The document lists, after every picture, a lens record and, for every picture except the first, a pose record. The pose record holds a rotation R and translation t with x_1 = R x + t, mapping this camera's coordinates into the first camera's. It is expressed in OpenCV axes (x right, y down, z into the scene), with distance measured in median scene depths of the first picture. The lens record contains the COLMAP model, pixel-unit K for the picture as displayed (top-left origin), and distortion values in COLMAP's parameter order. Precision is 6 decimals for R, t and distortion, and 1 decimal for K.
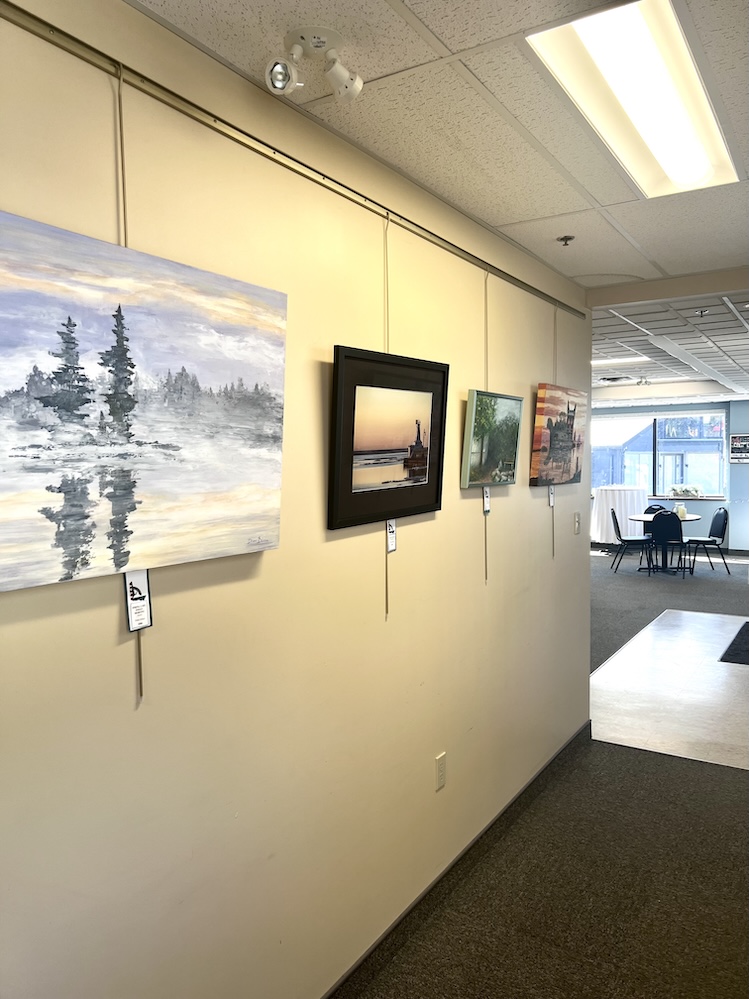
lens RADIAL K [[750.1, 0, 385.4], [0, 750.1, 498.5], [0, 0, 1]] dist [0.071190, -0.079636]
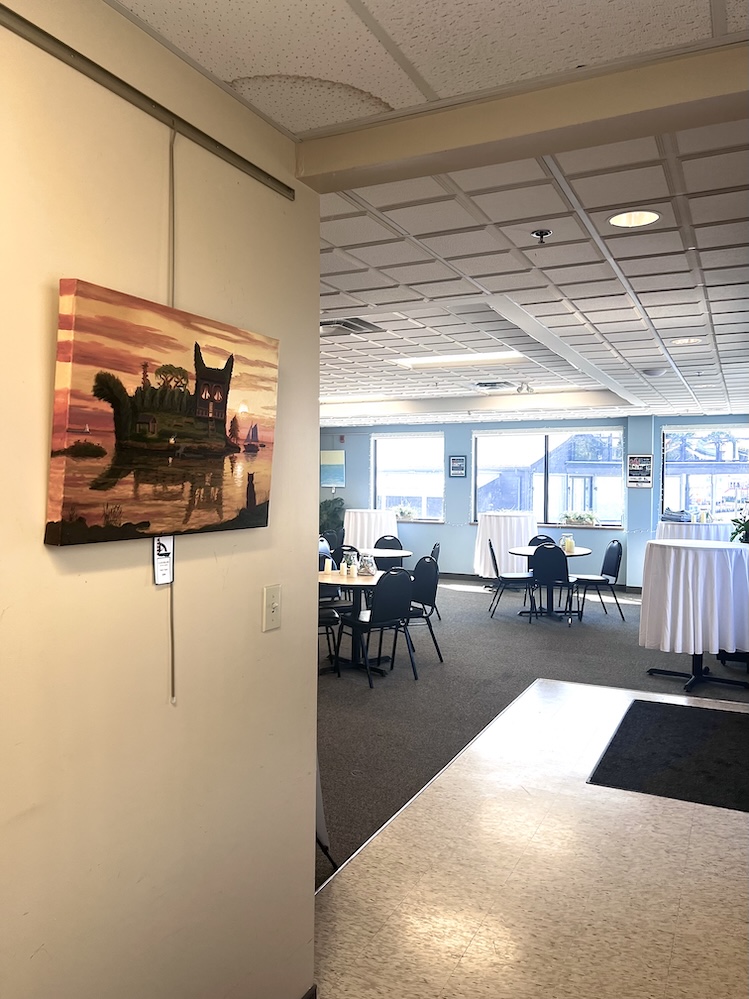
lens RADIAL K [[750.1, 0, 383.4], [0, 750.1, 494.9], [0, 0, 1]] dist [0.071190, -0.079636]
pose [[0.995122, 0.015572, 0.097414, 0.628737], [-0.012789, 0.999494, -0.029128, -0.062377], [-0.097819, 0.027740, 0.994818, 1.132654]]
